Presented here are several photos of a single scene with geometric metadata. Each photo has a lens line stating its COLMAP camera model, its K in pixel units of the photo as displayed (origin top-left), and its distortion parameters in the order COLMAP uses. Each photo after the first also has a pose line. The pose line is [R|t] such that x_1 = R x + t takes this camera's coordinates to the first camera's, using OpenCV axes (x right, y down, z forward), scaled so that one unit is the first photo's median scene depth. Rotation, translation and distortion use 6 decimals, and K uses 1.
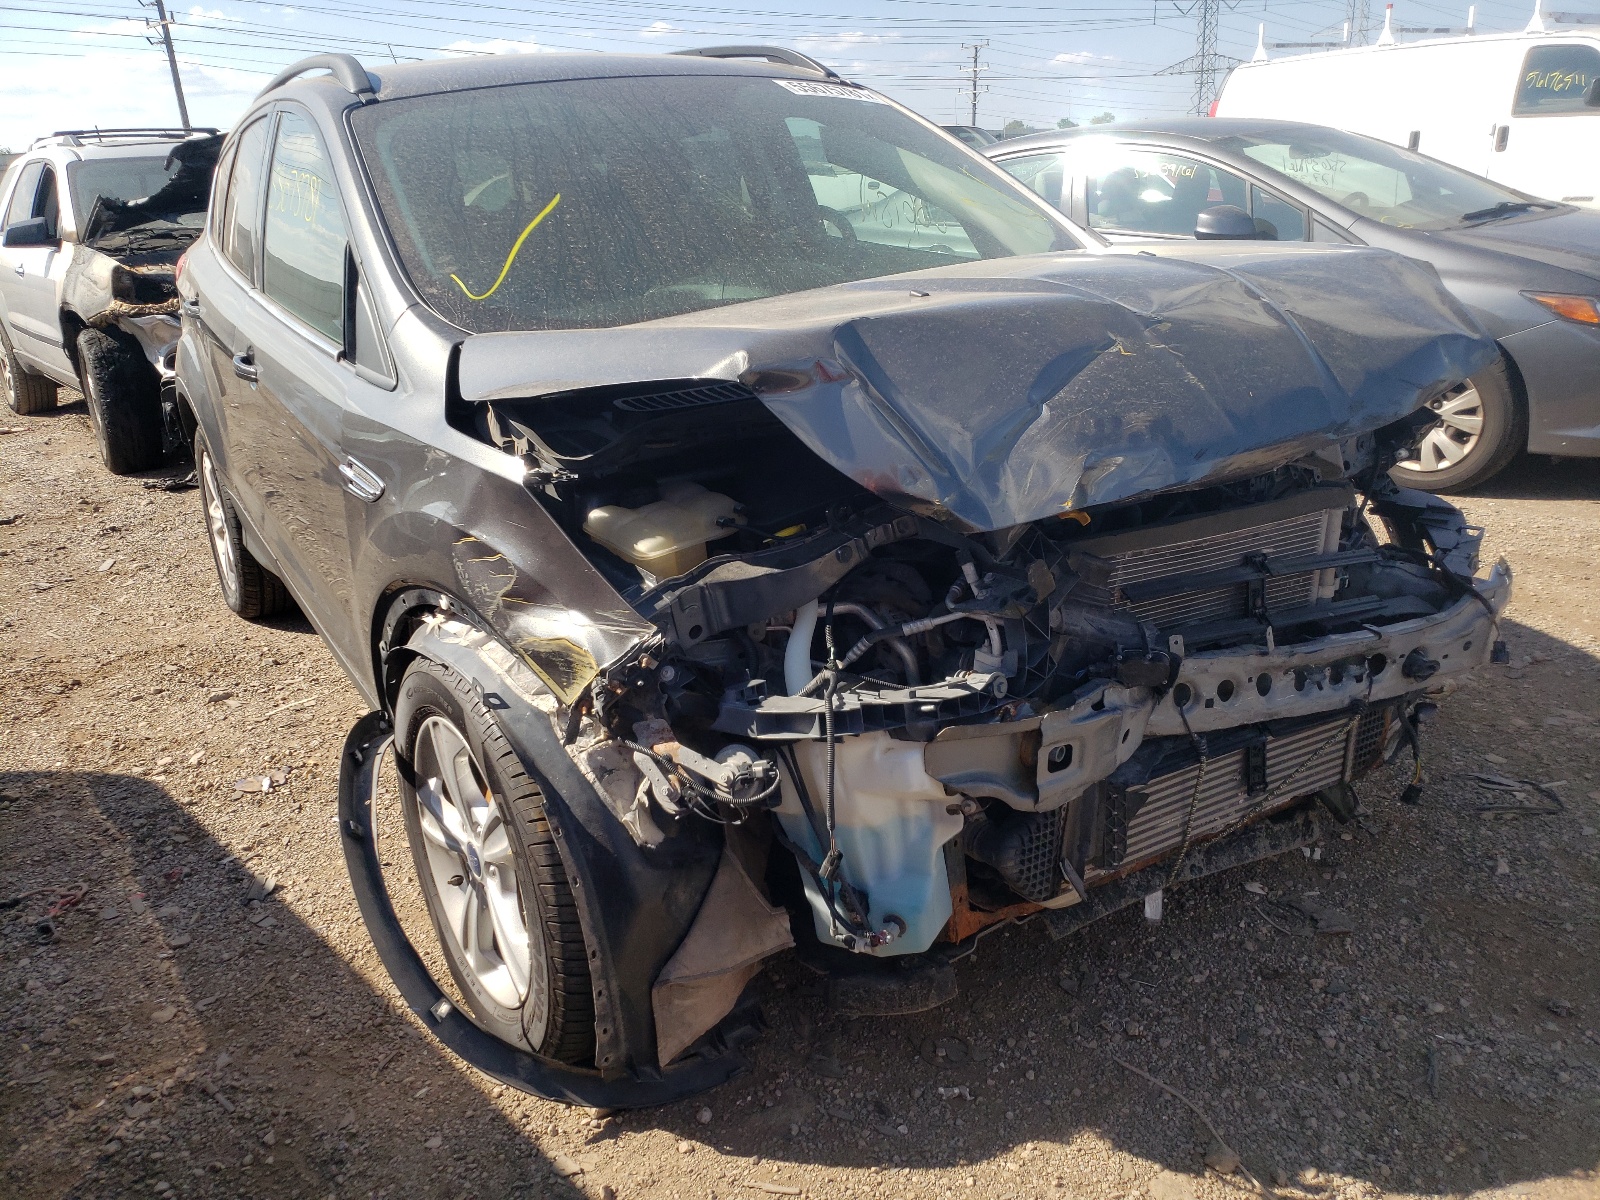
lens RADIAL K [[1214.6, 0, 800.0], [0, 1214.6, 600.0], [0, 0, 1]] dist [0.007947, 0.005511]
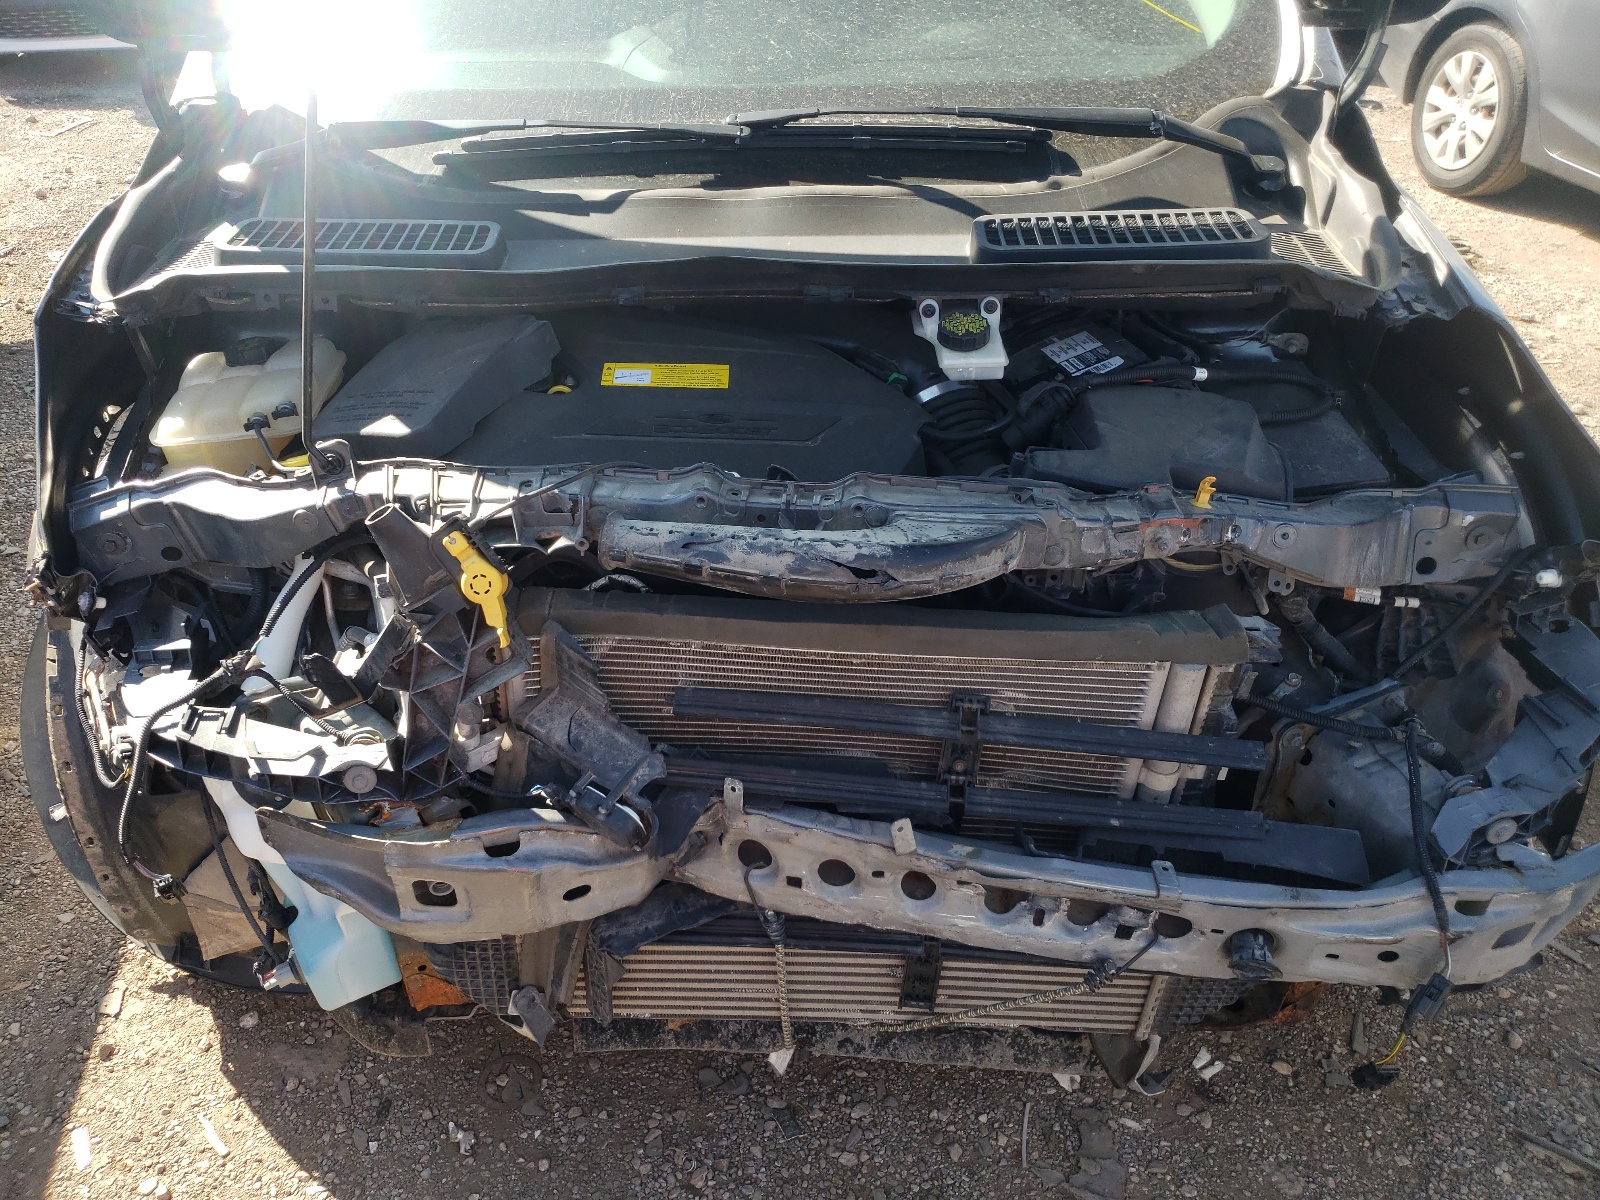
lens RADIAL K [[1214.6, 0, 800.0], [0, 1214.6, 600.0], [0, 0, 1]] dist [0.007947, 0.005511]
pose [[0.844236, 0.343038, -0.411813, 0.566441], [-0.221217, 0.922869, 0.315241, -0.271753], [0.488189, -0.175038, 0.855005, 0.464819]]
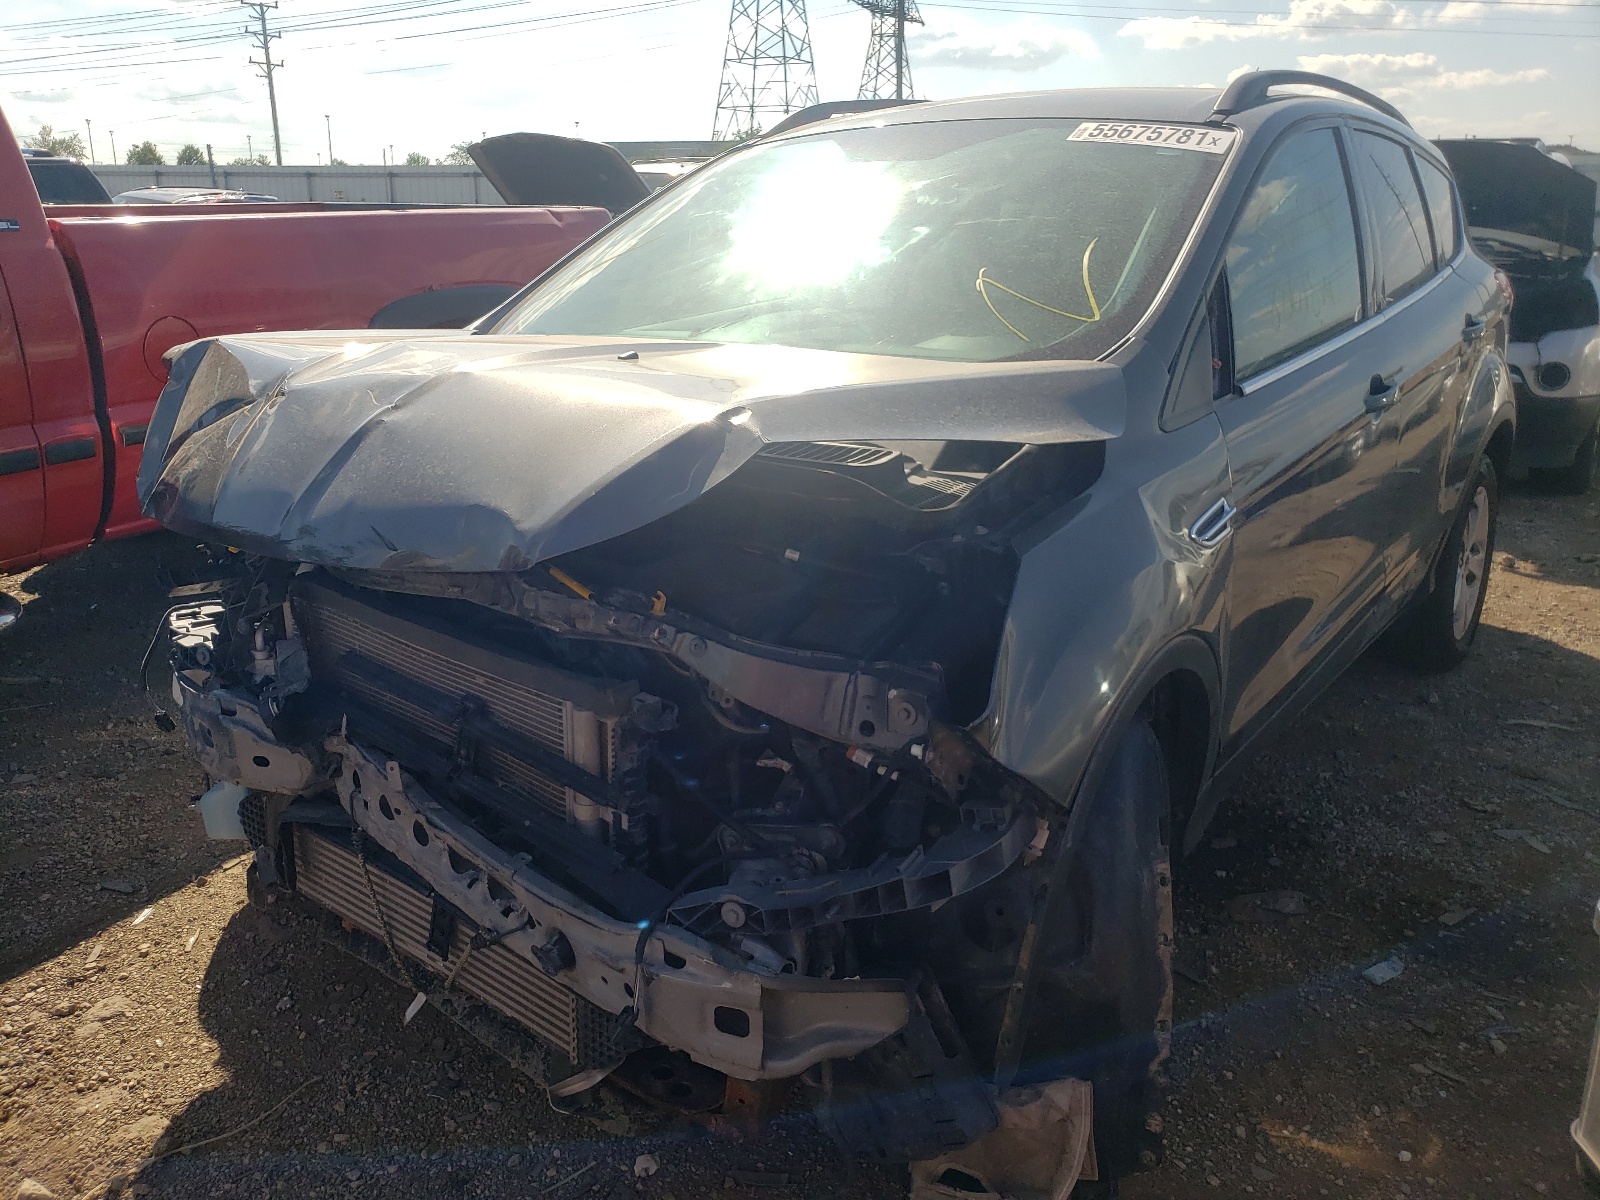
lens RADIAL K [[1214.6, 0, 800.0], [0, 1214.6, 600.0], [0, 0, 1]] dist [0.007947, 0.005511]
pose [[0.373625, 0.331783, -0.866213, 1.177502], [-0.341111, 0.917550, 0.204315, -0.368277], [0.862582, 0.219138, 0.455994, 0.788347]]
